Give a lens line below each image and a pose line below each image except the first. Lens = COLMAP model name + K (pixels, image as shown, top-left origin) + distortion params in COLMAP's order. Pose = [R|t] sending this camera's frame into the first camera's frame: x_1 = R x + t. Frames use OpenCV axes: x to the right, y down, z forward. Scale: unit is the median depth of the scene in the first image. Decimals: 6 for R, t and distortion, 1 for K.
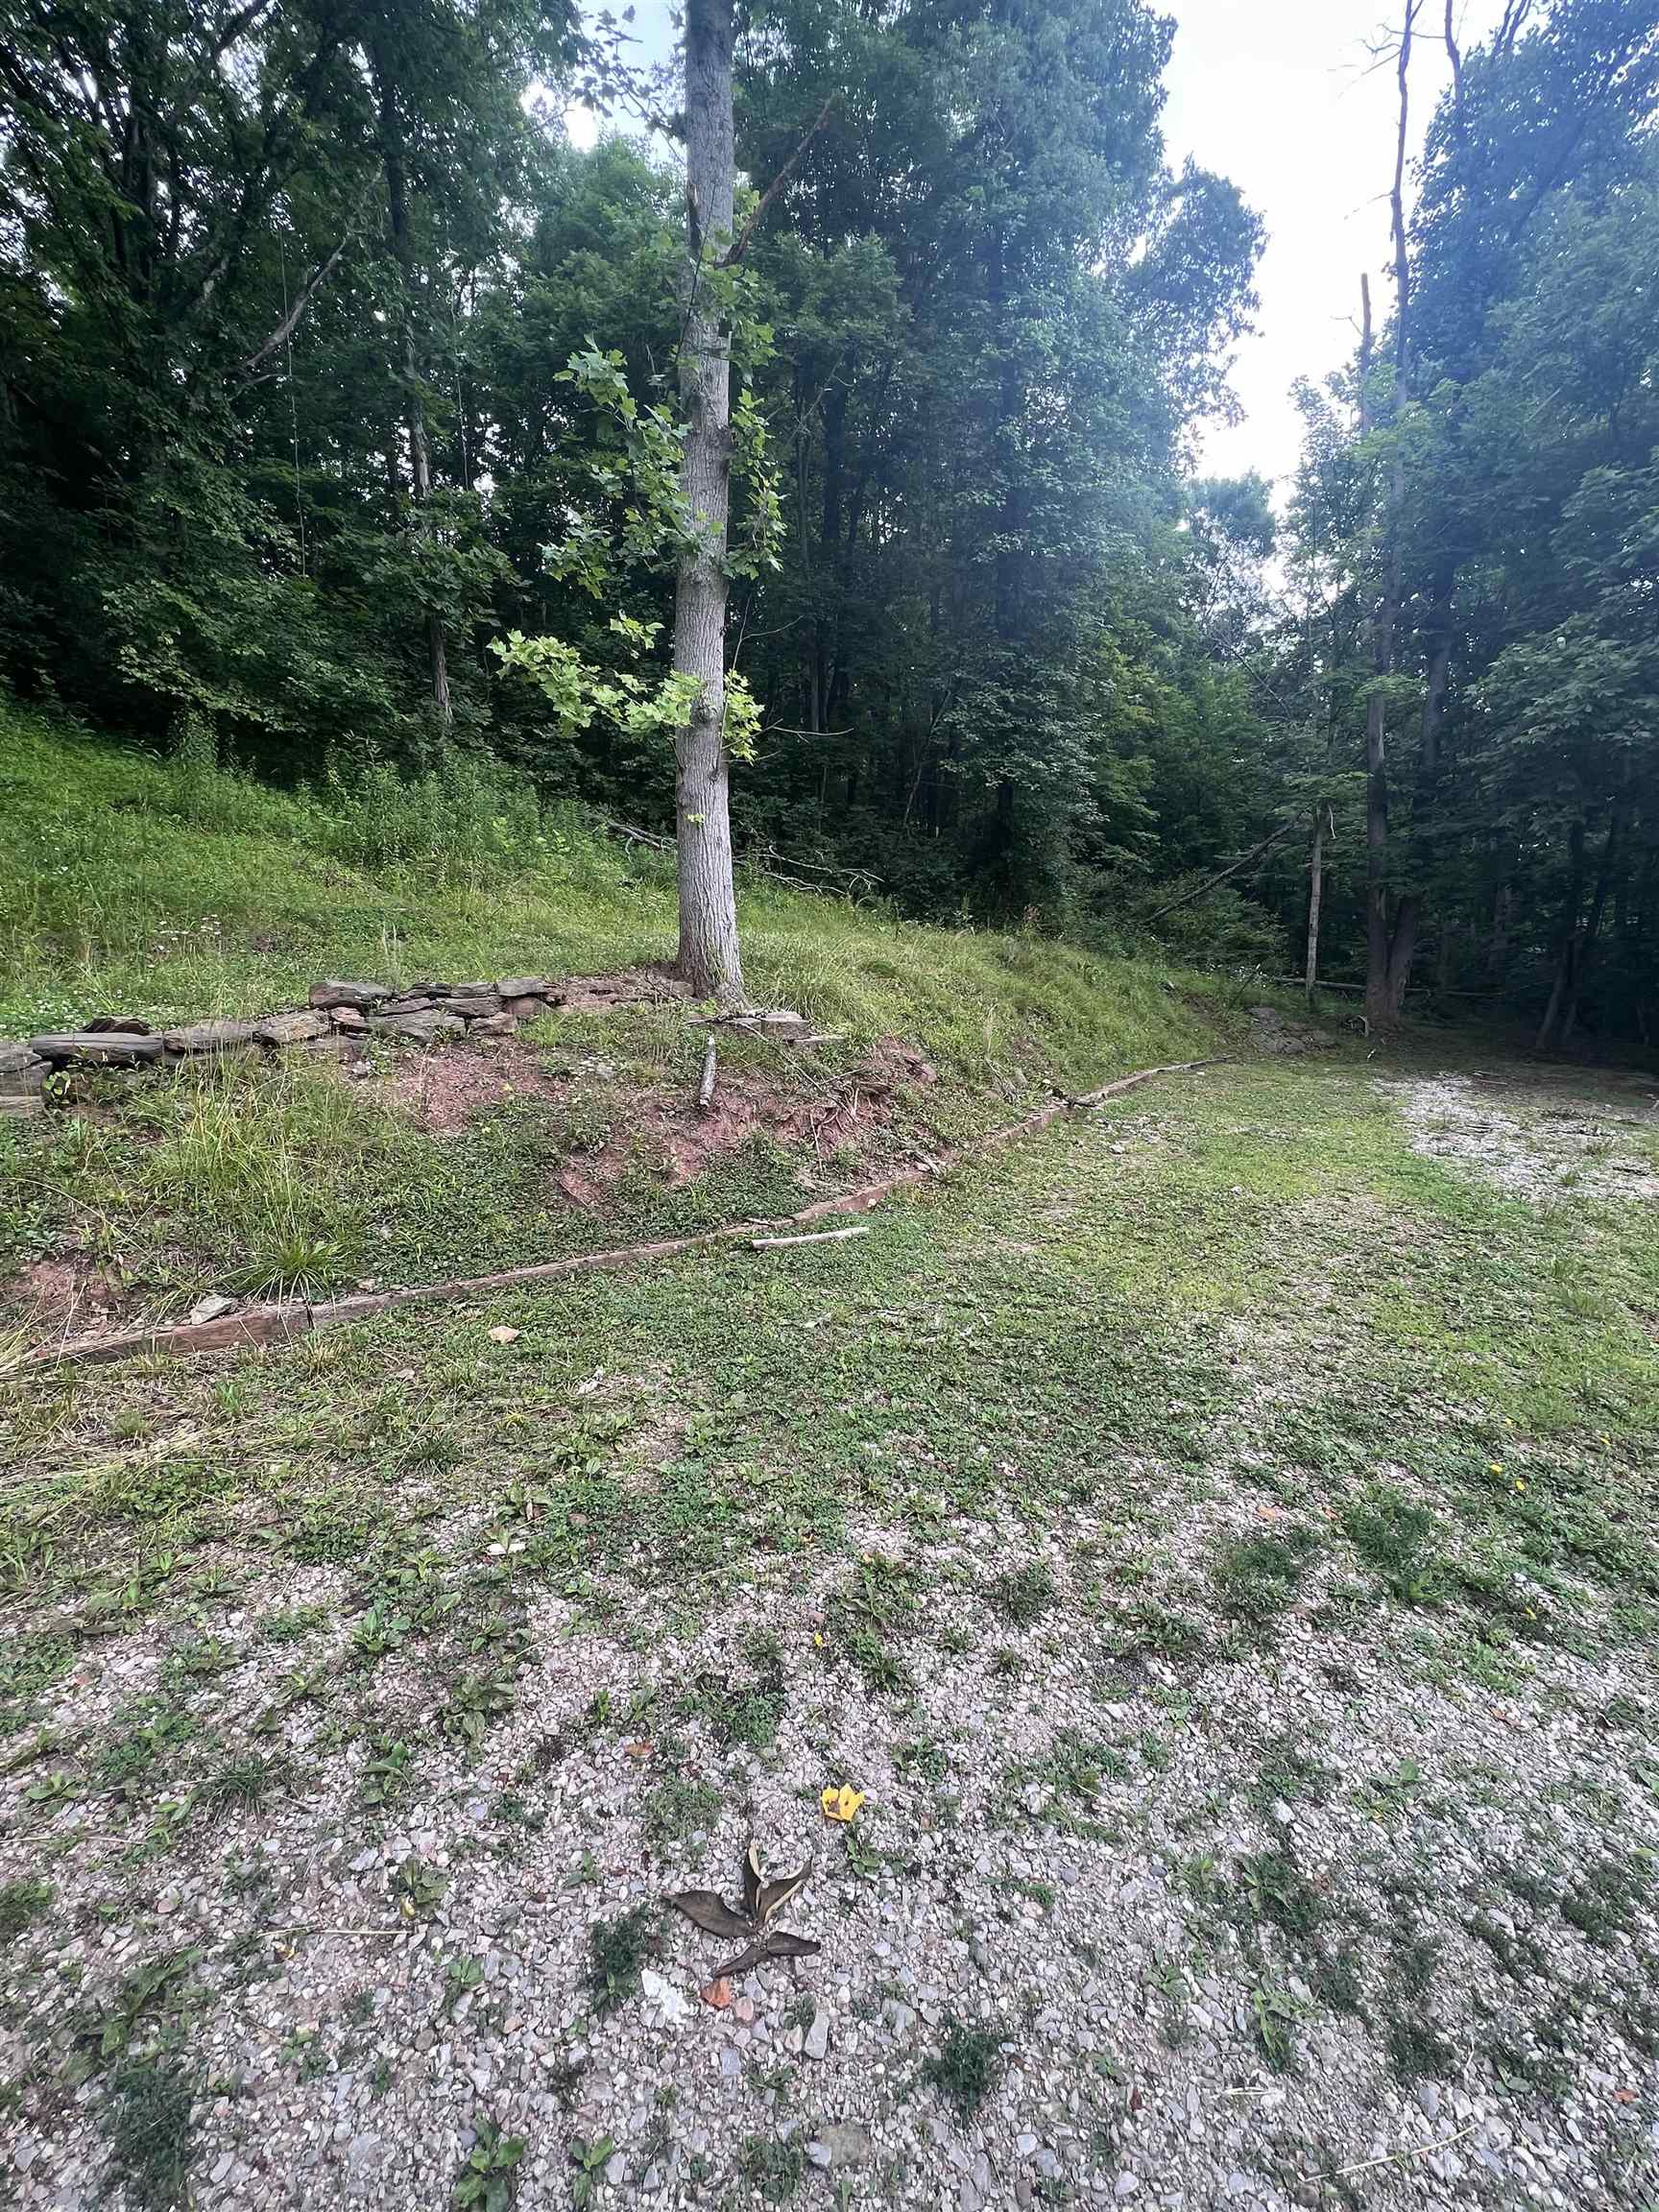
lens RADIAL K [[885.2, 0, 829.0], [0, 885.2, 1105.1], [0, 0, 1]] dist [0.001683, 0.000521]
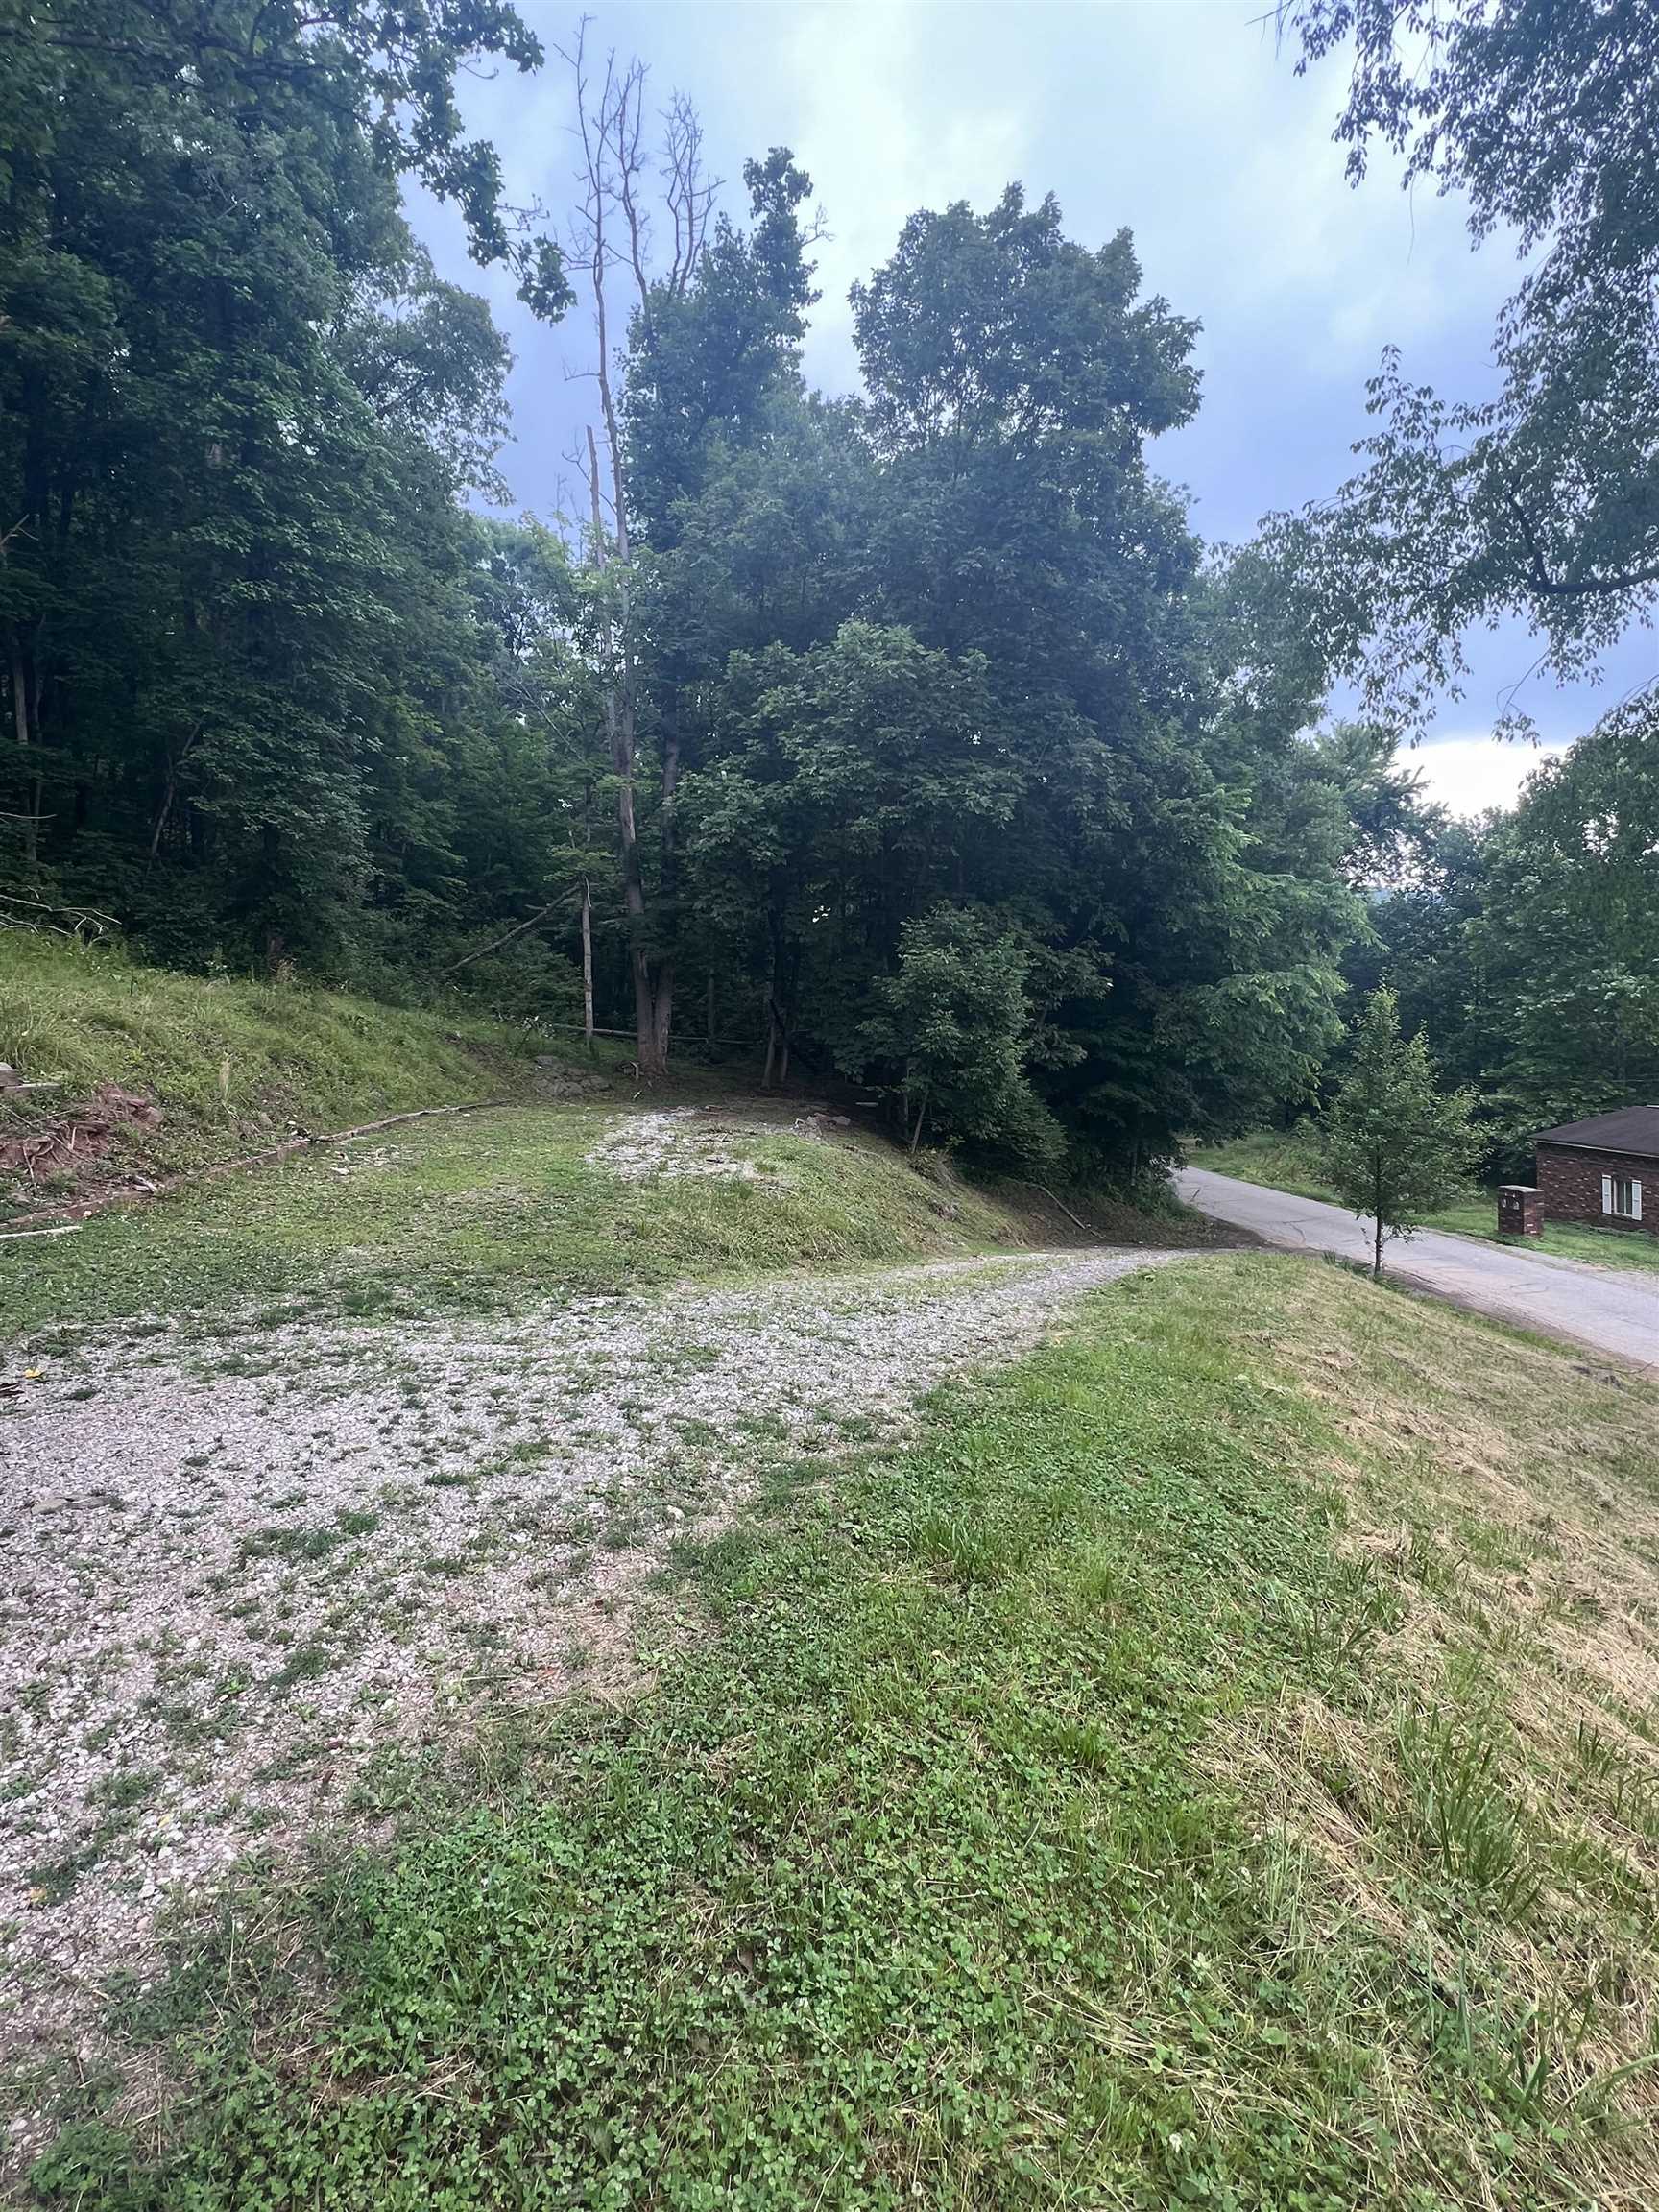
lens RADIAL K [[1099.4, 0, 827.9], [0, 1099.4, 1108.7], [0, 0, 1]] dist [-0.000293, -0.000335]
pose [[0.825260, -0.039896, 0.563342, 0.019441], [0.076694, 0.996178, -0.041802, 0.048975], [-0.559521, 0.077703, 0.825165, -0.386134]]
